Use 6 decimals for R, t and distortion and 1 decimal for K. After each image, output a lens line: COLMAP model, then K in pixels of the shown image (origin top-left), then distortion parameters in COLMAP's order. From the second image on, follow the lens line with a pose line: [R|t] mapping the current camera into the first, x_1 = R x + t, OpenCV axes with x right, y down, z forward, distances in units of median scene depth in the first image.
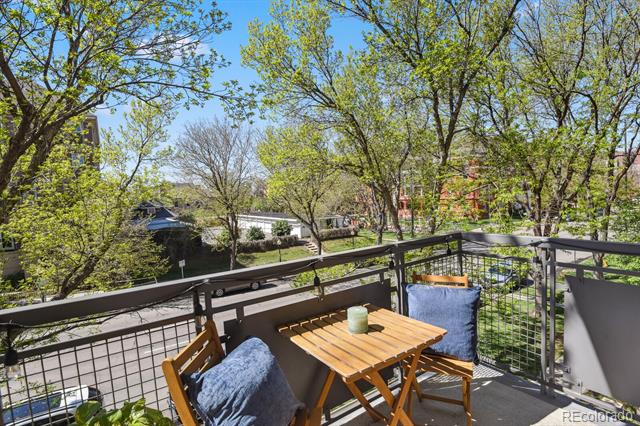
lens RADIAL K [[324.0, 0, 320.0], [0, 324.0, 213.0], [0, 0, 1]] dist [-0.001093, -0.000153]
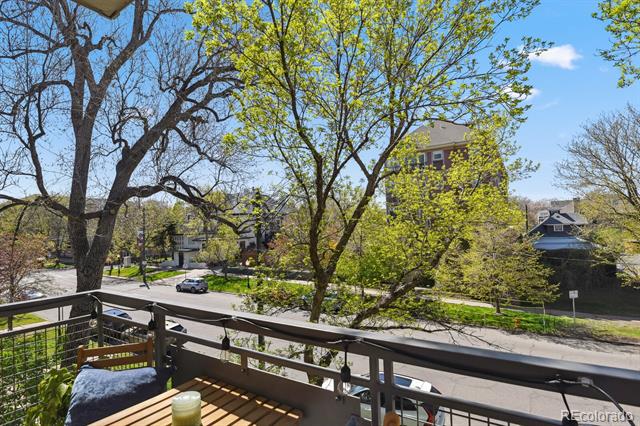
lens RADIAL K [[324.0, 0, 320.0], [0, 324.0, 213.0], [0, 0, 1]] dist [-0.001093, -0.000153]
pose [[0.385886, -0.016027, -0.922407, 0.084506], [-0.025631, 0.999277, -0.028085, -0.009987], [0.922191, 0.034480, 0.385196, 0.089705]]
